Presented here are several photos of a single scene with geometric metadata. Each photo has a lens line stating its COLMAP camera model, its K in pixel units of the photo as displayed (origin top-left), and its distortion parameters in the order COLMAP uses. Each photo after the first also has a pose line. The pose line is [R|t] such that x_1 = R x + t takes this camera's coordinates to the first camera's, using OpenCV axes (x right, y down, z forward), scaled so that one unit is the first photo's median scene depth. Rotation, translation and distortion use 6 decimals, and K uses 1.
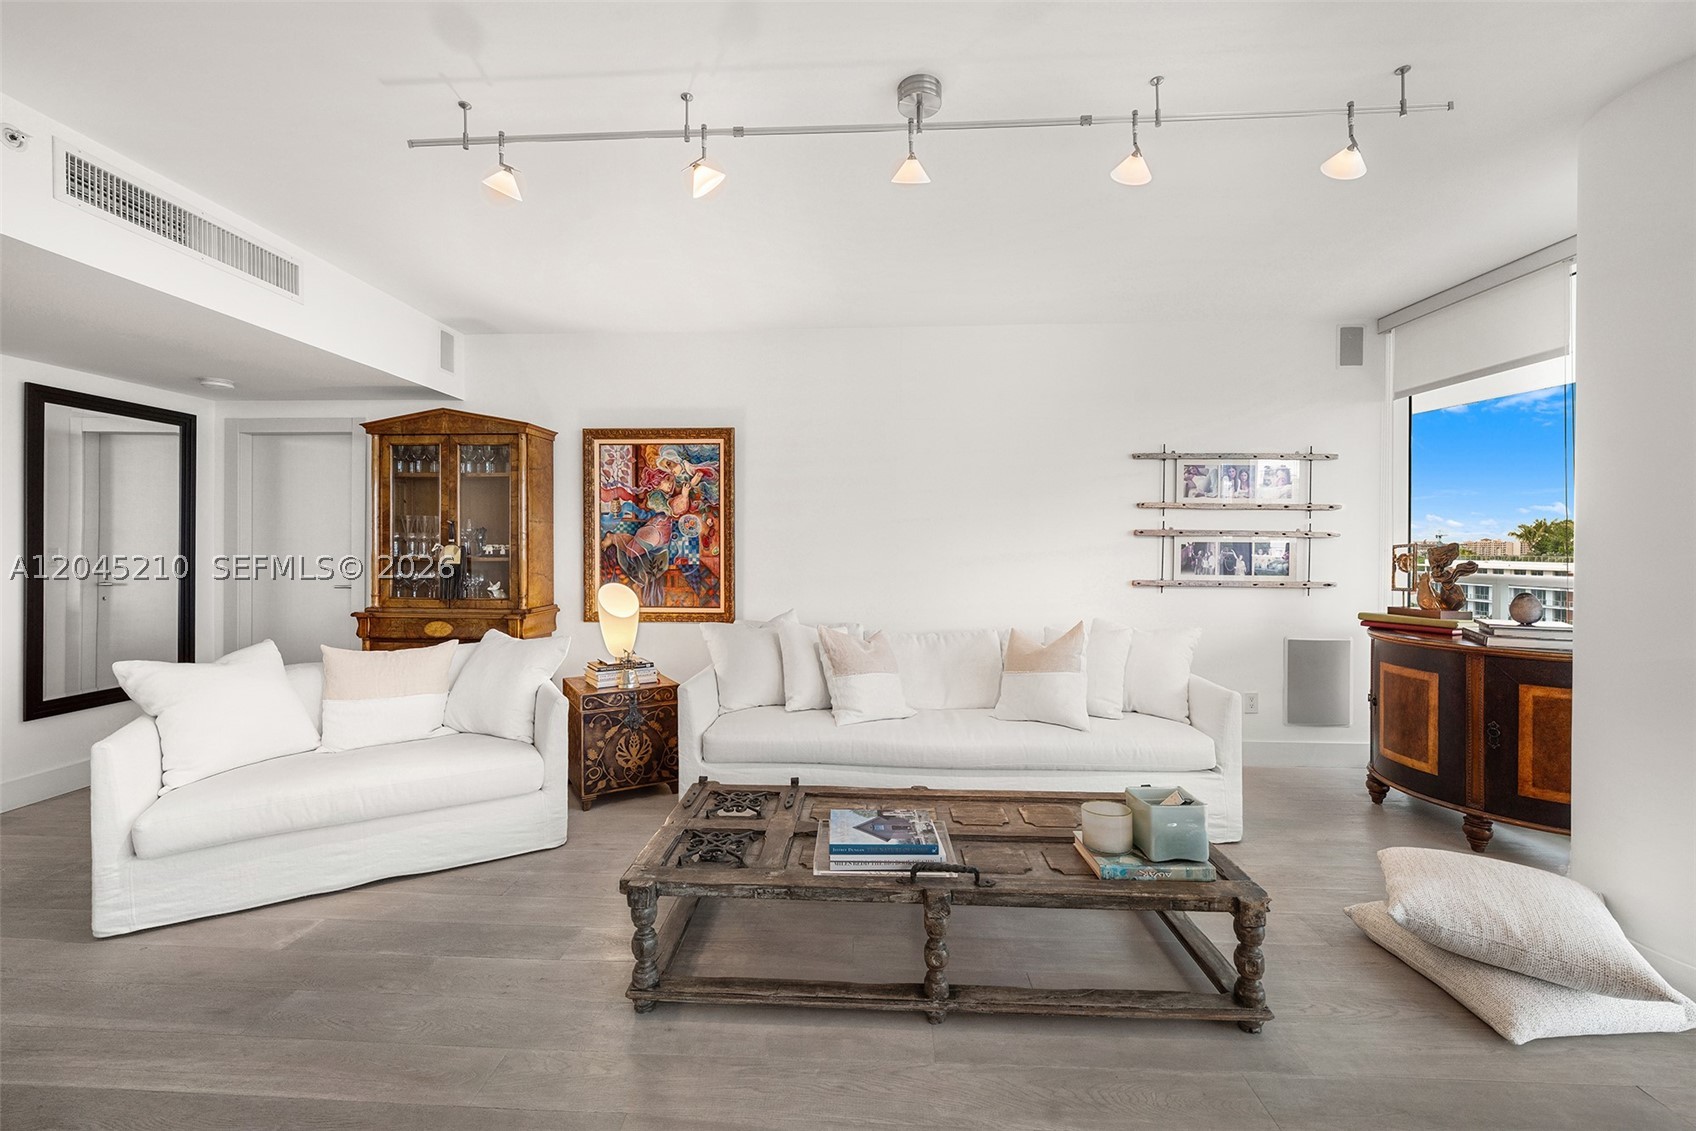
lens RADIAL K [[721.6, 0, 853.2], [0, 721.6, 549.8], [0, 0, 1]] dist [-0.003280, -0.000847]
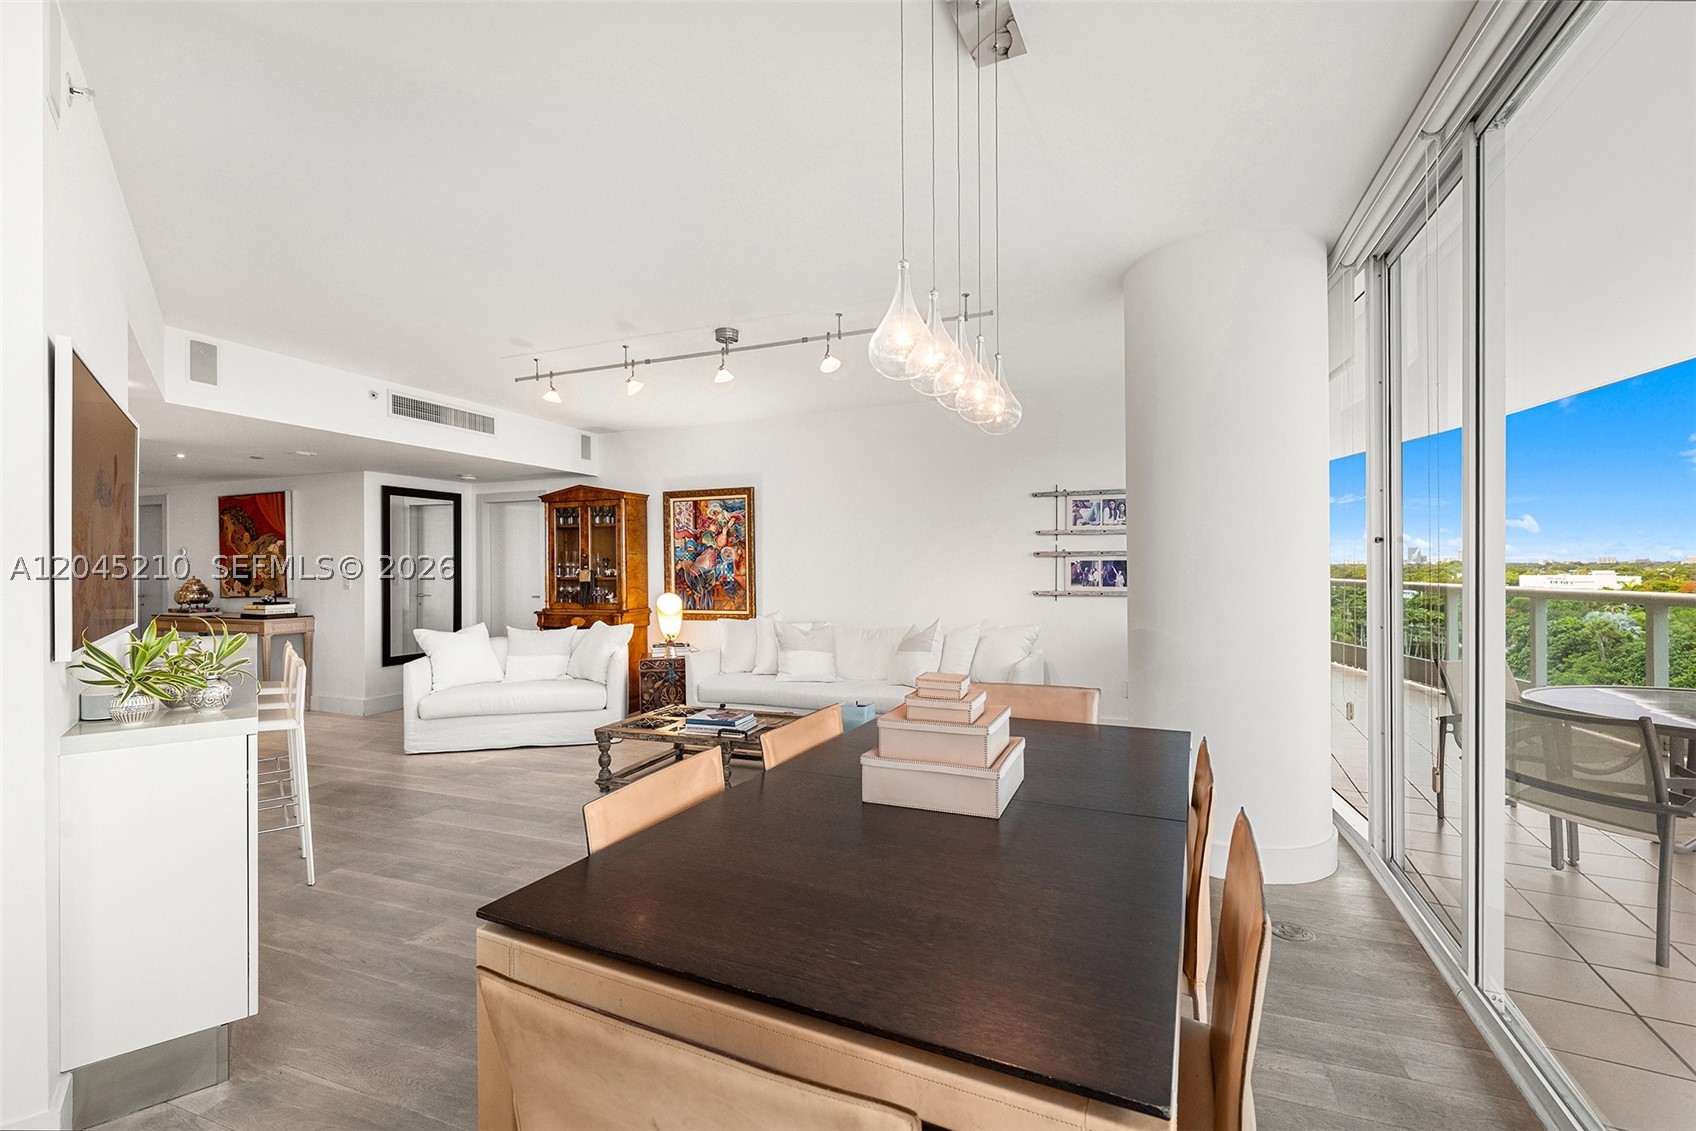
lens RADIAL K [[781.8, 0, 848.0], [0, 781.8, 565.5], [0, 0, 1]] dist [0.001087, -0.011637]
pose [[0.946369, -0.012845, -0.322831, 0.522783], [0.011071, 0.999912, -0.007332, 0.003158], [0.322897, 0.003365, 0.946428, -0.429197]]
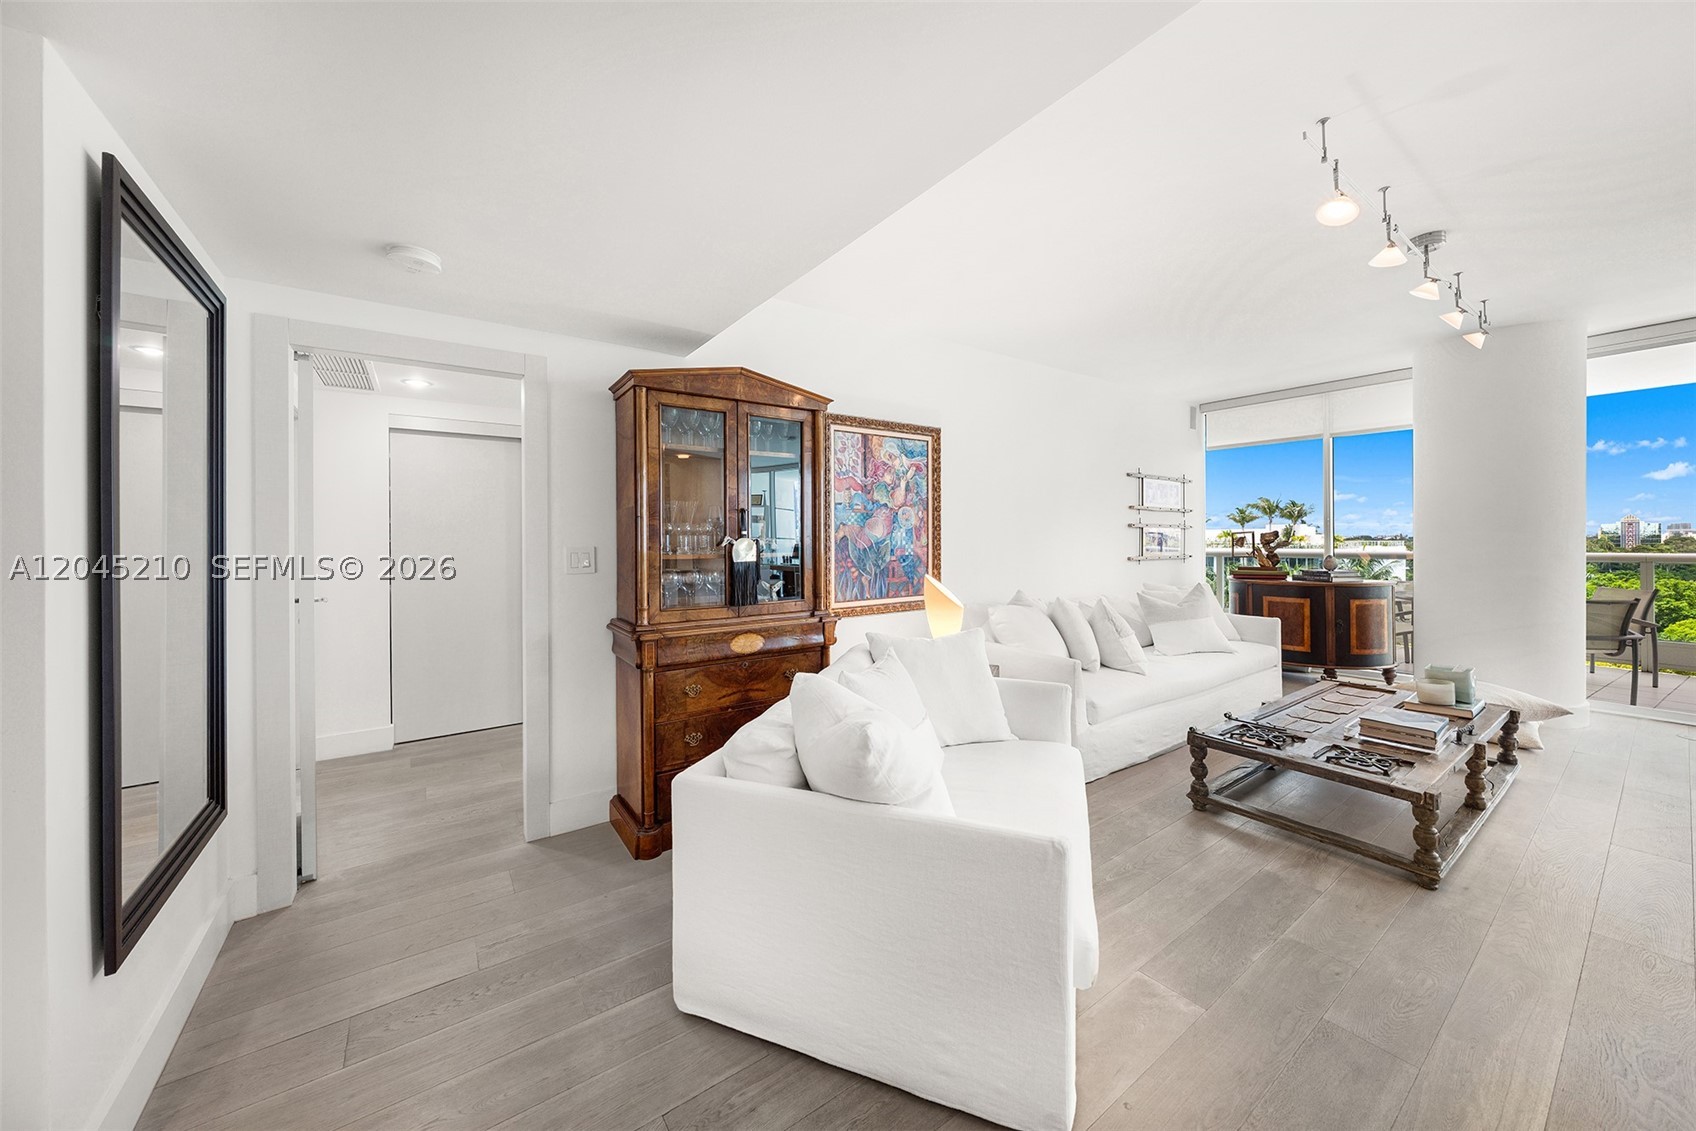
lens RADIAL K [[598.8, 0, 854.4], [0, 598.8, 543.0], [0, 0, 1]] dist [-0.001038, 0.000220]
pose [[0.780232, -0.015264, 0.625304, -0.831611], [0.015389, 0.999868, 0.005206, -0.002533], [-0.625301, 0.005561, 0.780364, 0.377852]]
